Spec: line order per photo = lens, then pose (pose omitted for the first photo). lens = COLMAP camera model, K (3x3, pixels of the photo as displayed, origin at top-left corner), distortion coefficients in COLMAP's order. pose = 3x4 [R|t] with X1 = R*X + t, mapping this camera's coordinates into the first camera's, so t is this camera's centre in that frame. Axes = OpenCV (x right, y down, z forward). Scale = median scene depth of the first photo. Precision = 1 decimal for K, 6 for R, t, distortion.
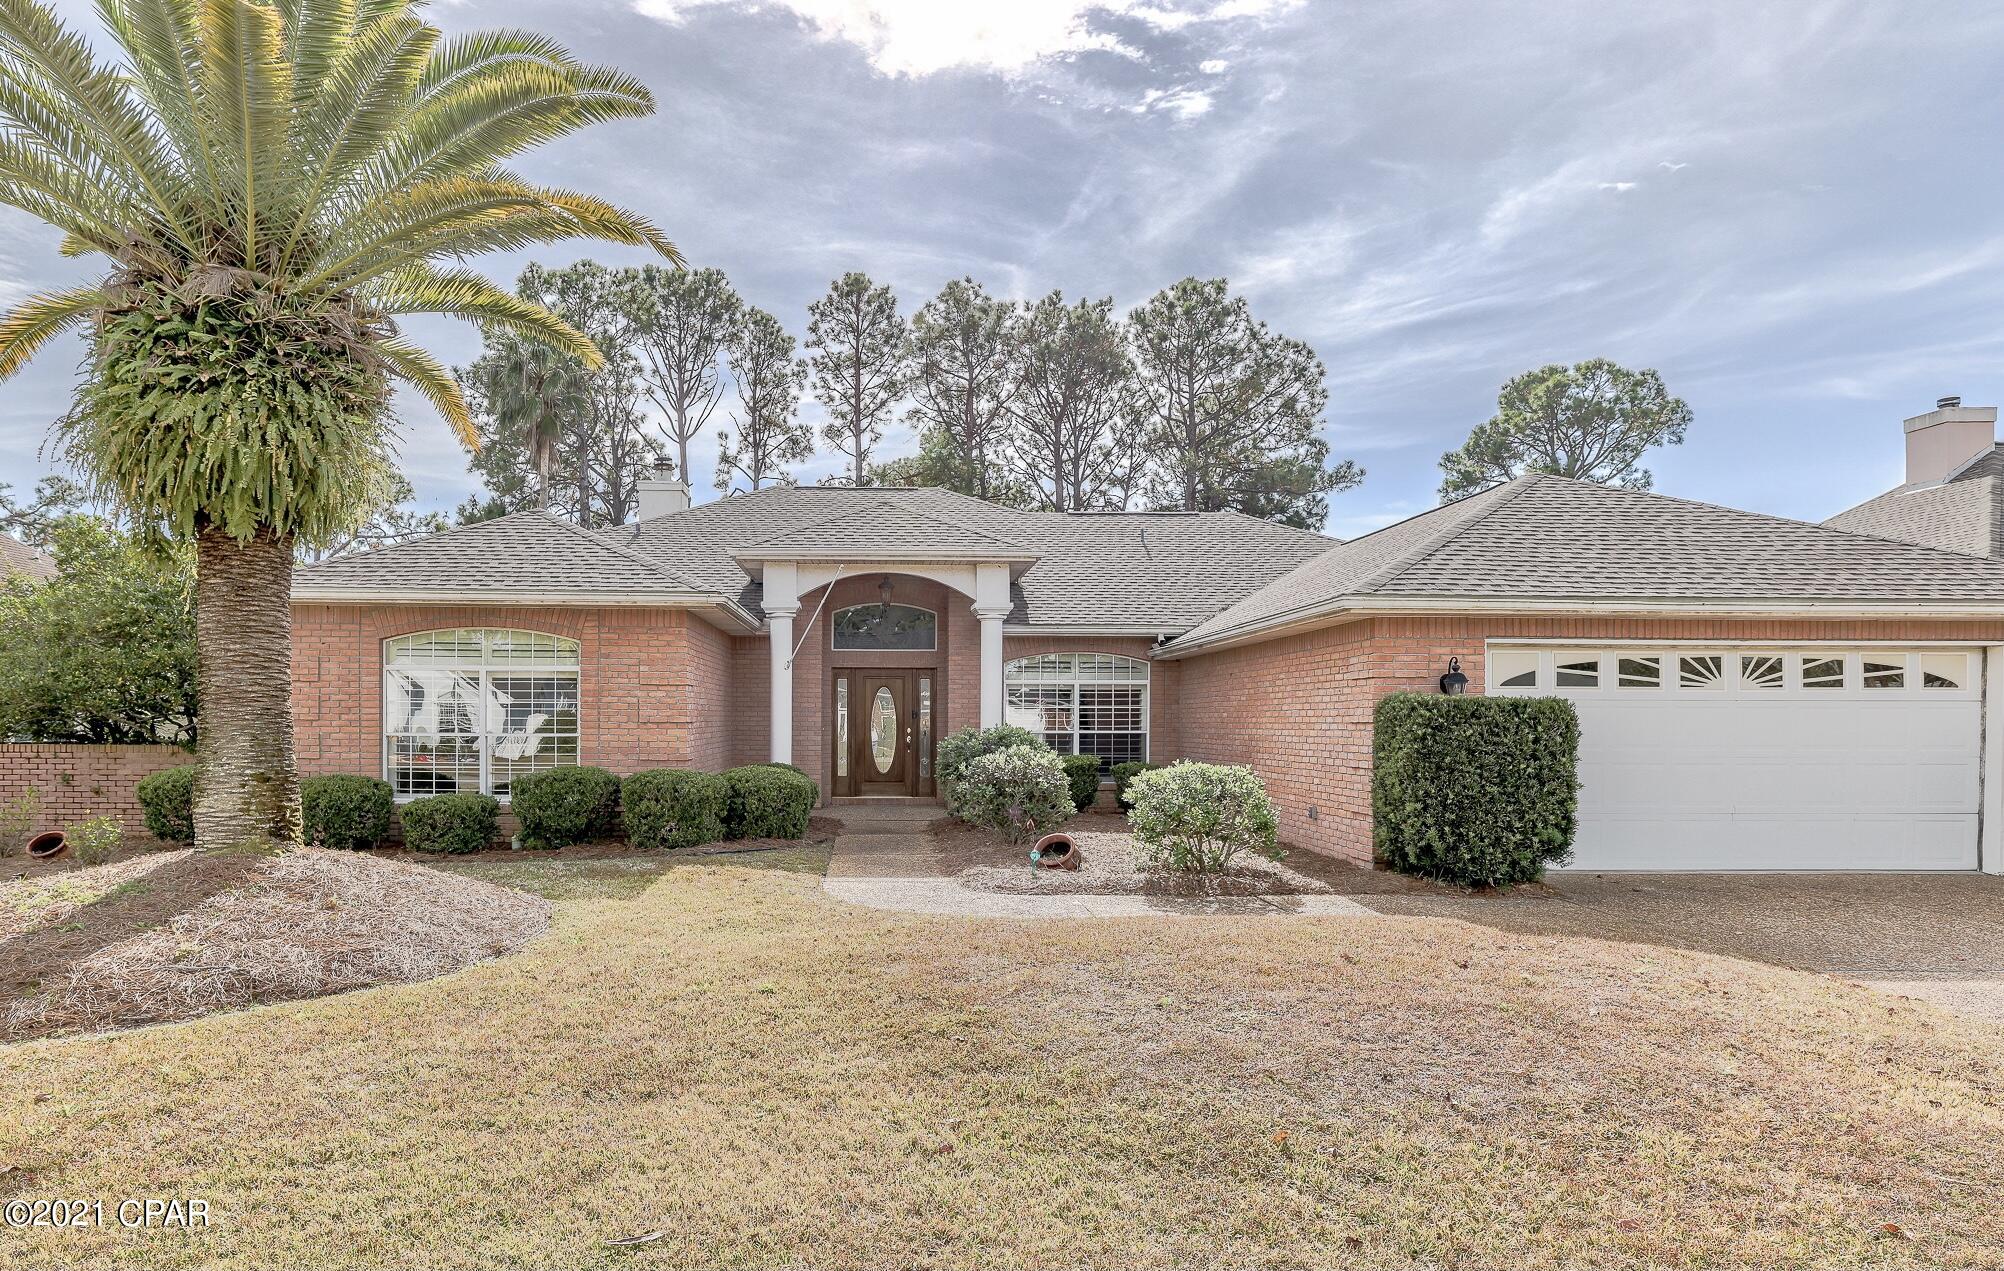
lens RADIAL K [[1174.1, 0, 845.8], [0, 1174.1, 674.8], [0, 0, 1]] dist [-0.001318, -0.003429]
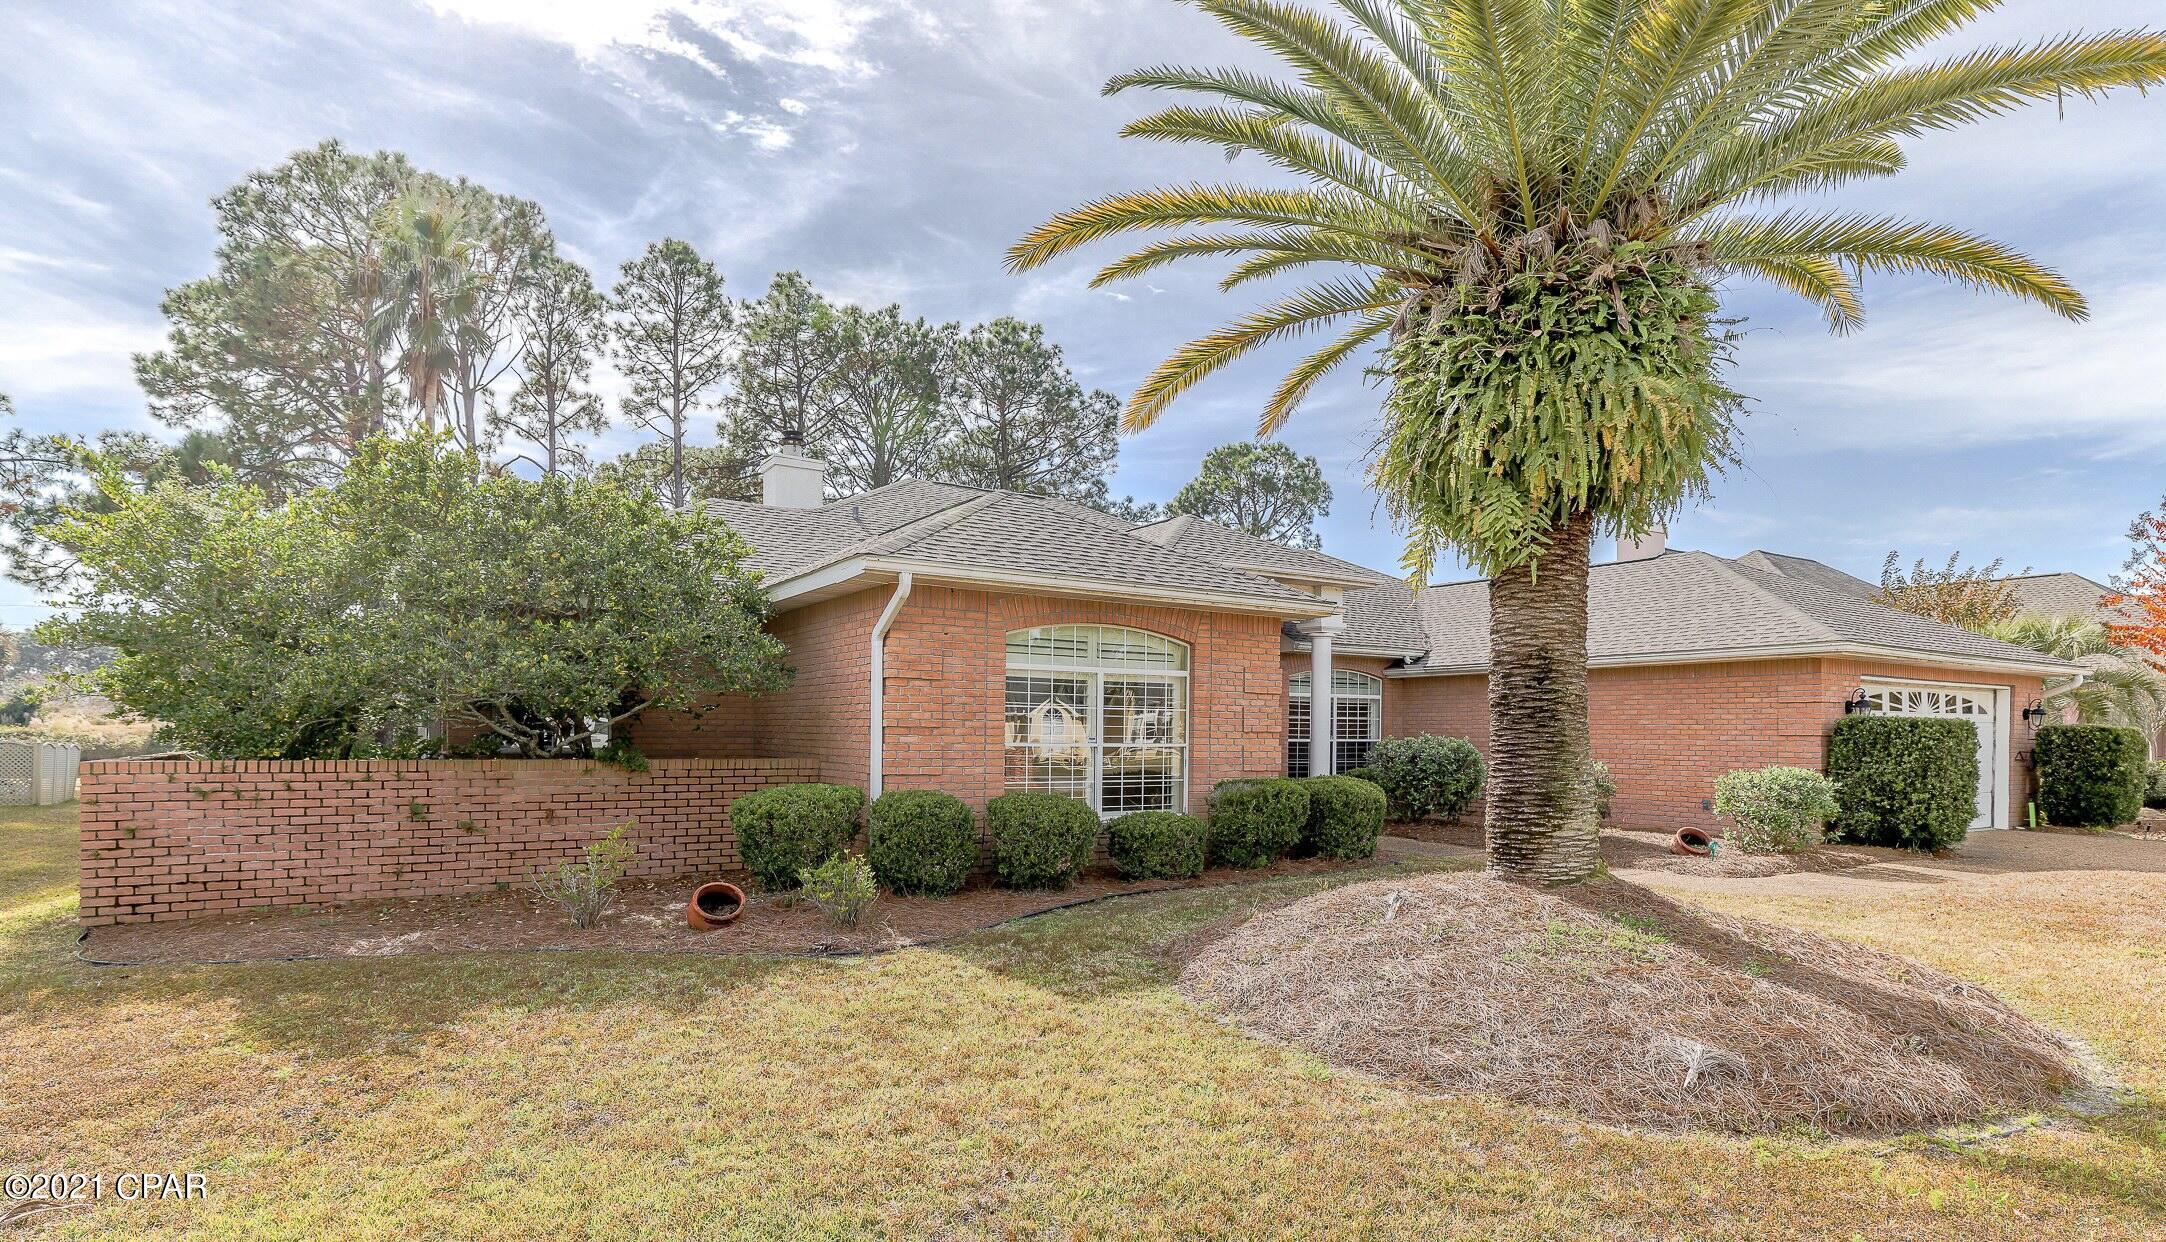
lens RADIAL K [[1155.6, 0, 1066.5], [0, 1155.6, 632.1], [0, 0, 1]] dist [-0.014971, 0.000449]
pose [[0.845245, 0.050158, 0.532019, -0.202407], [-0.028395, 0.998394, -0.049015, 0.002382], [-0.533623, 0.026323, 0.845313, 0.069668]]
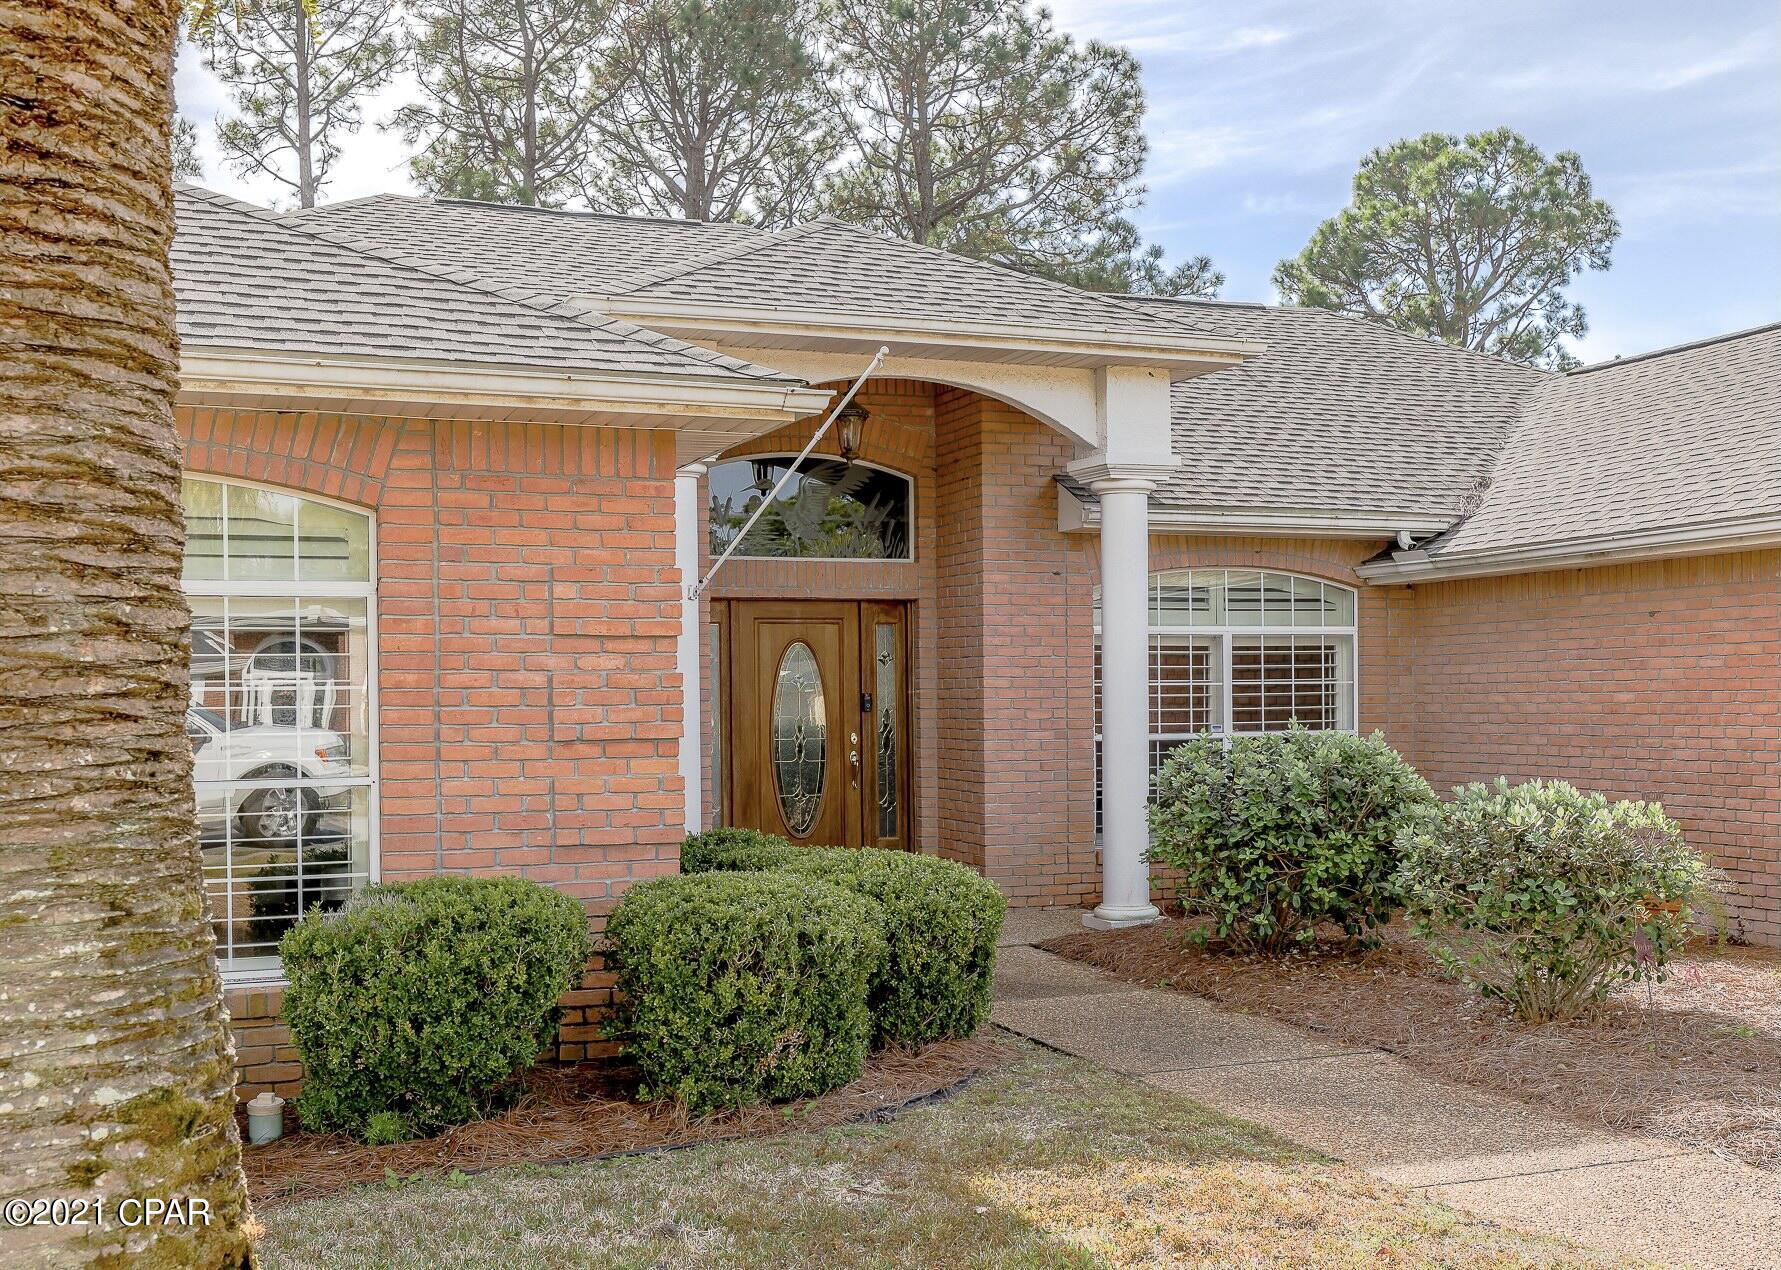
lens RADIAL K [[2010.2, 0, 901.5], [0, 2010.2, 634.5], [0, 0, 1]] dist [-0.000455, 0.000000]
pose [[0.926020, -0.001949, 0.377469, -0.077589], [-0.000266, 0.999983, 0.005815, 0.001106], [-0.377474, -0.005485, 0.926004, 0.099479]]
